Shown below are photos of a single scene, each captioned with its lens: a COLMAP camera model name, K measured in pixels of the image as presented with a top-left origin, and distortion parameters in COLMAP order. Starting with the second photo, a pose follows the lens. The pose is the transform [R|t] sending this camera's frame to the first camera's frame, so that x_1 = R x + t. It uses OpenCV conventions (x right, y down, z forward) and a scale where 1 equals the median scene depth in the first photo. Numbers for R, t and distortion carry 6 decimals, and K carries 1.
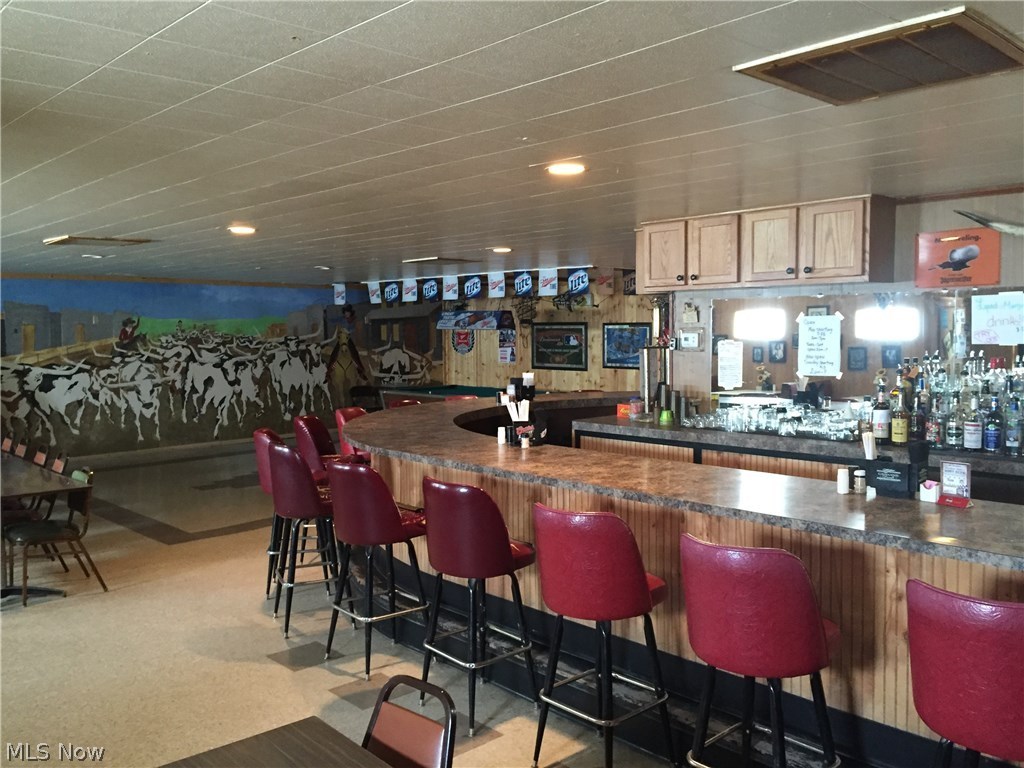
lens RADIAL K [[864.8, 0, 512.2], [0, 864.8, 385.5], [0, 0, 1]] dist [0.085338, -0.116621]
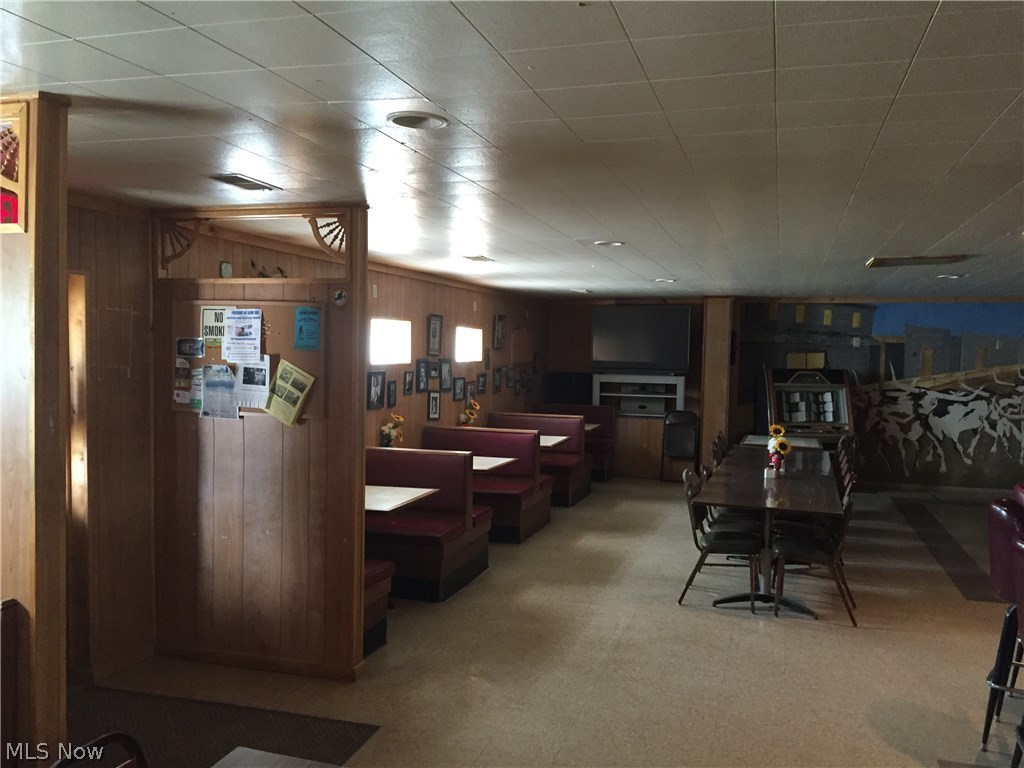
lens RADIAL K [[864.8, 0, 517.9], [0, 864.8, 381.1], [0, 0, 1]] dist [0.085338, -0.116621]
pose [[0.495301, 0.051040, -0.867221, 0.084757], [-0.080207, 0.996695, 0.012851, -0.007249], [0.865011, 0.063192, 0.497758, 0.096570]]
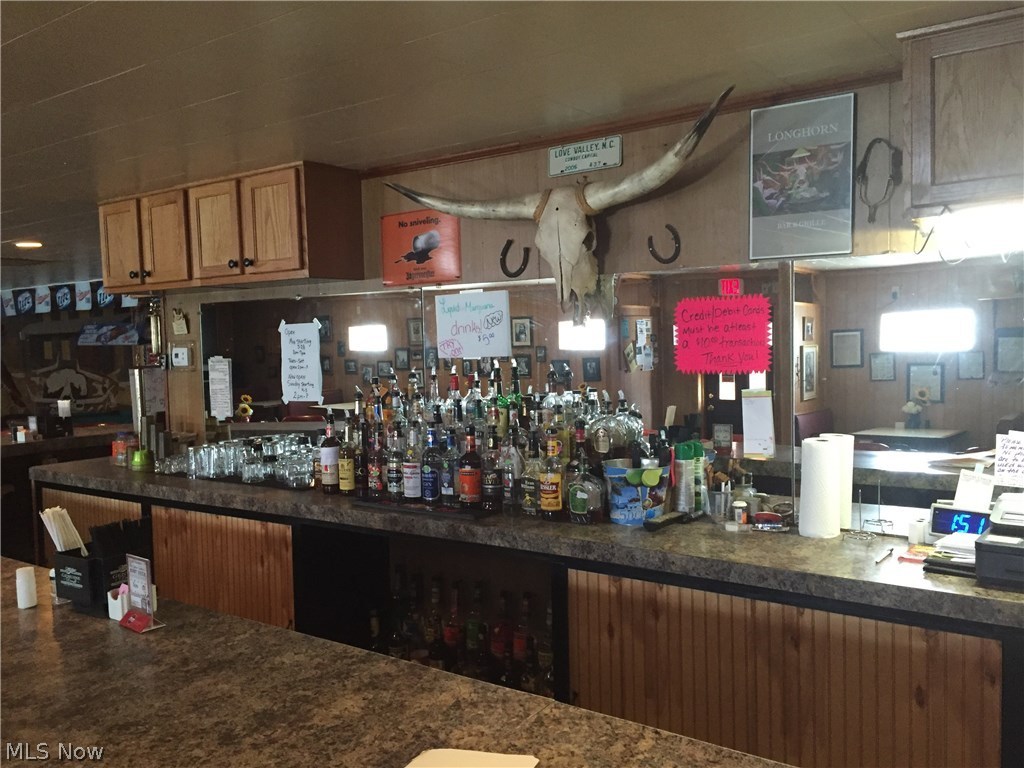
lens RADIAL K [[864.8, 0, 510.5], [0, 864.8, 384.7], [0, 0, 1]] dist [0.085338, -0.116621]
pose [[0.983704, -0.022748, 0.178353, 0.187046], [0.025682, 0.999570, -0.014157, -0.004824], [-0.177954, 0.018506, 0.983865, 0.099350]]
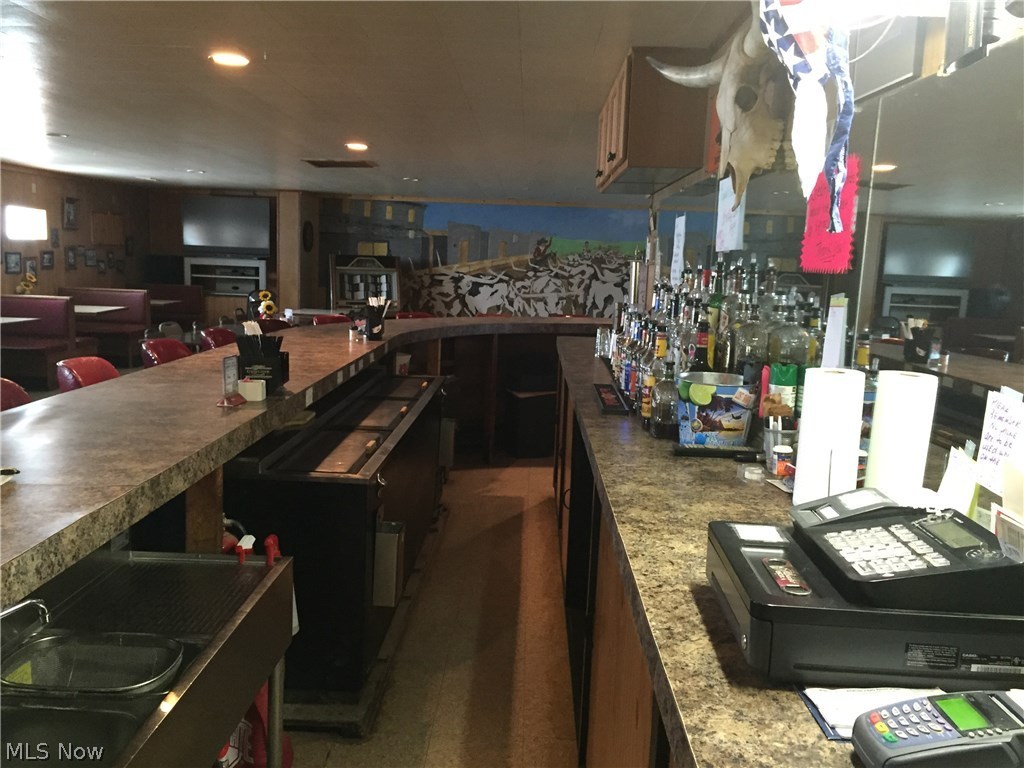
lens RADIAL K [[864.8, 0, 515.2], [0, 864.8, 383.6], [0, 0, 1]] dist [0.085338, -0.116621]
pose [[0.711074, 0.134152, -0.690201, 0.369600], [-0.088053, 0.990892, 0.101880, -0.000077], [0.697582, -0.011670, 0.716410, 0.160440]]
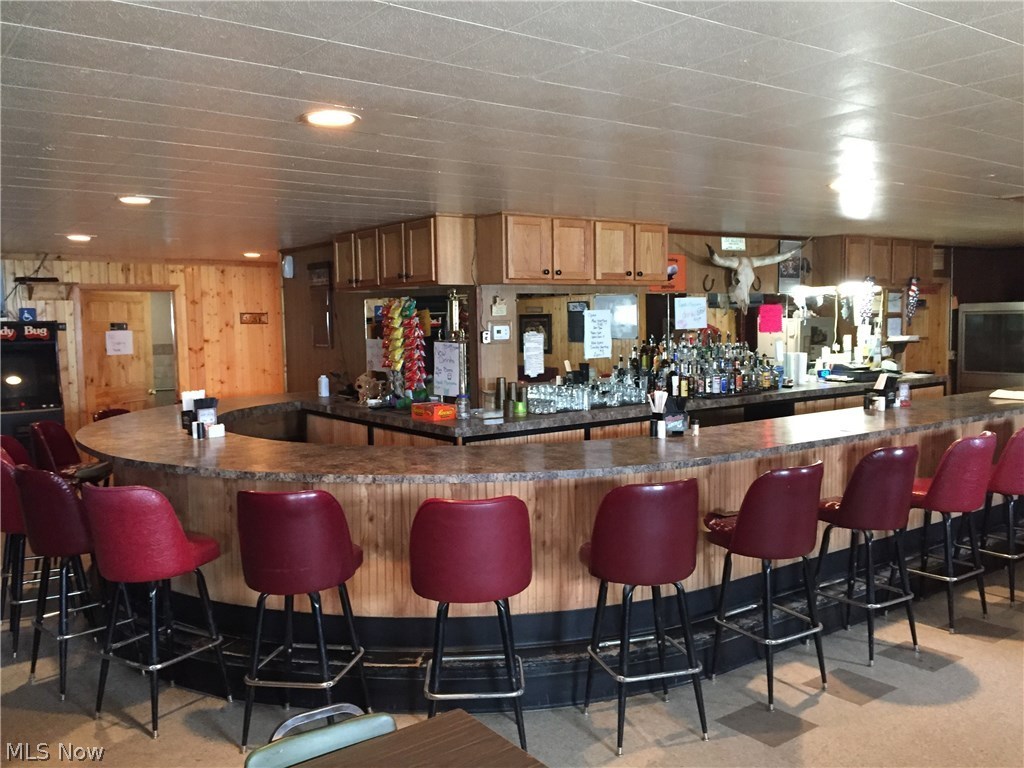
lens RADIAL K [[864.8, 0, 512.4], [0, 864.8, 385.3], [0, 0, 1]] dist [0.085338, -0.116621]
pose [[0.126867, -0.070895, 0.989383, -0.427967], [0.081779, 0.994794, 0.060797, -0.027302], [-0.988543, 0.073198, 0.132004, 0.453721]]
